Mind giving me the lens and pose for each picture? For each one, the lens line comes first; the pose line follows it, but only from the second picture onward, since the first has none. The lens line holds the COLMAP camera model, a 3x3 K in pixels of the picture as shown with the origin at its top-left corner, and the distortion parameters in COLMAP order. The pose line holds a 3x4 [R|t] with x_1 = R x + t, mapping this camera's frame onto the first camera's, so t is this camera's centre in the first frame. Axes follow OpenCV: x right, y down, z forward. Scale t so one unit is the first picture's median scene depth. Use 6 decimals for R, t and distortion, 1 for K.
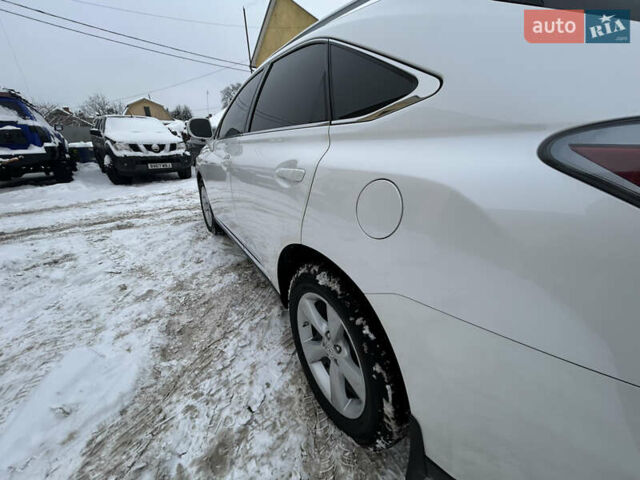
lens RADIAL K [[254.8, 0, 320.0], [0, 254.8, 240.0], [0, 0, 1]] dist [0.002143, -0.000908]
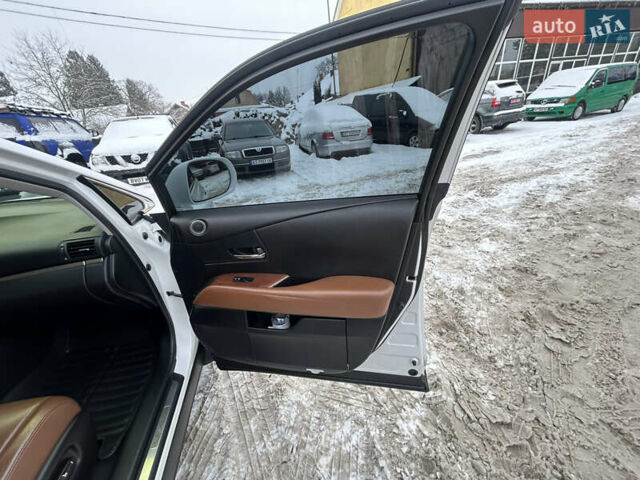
lens RADIAL K [[254.8, 0, 320.0], [0, 254.8, 240.0], [0, 0, 1]] dist [0.002143, -0.000908]
pose [[0.937872, 0.085477, -0.336289, 0.344431], [-0.055353, 0.993628, 0.098184, -0.348112], [0.342539, -0.073470, 0.936627, 0.672838]]
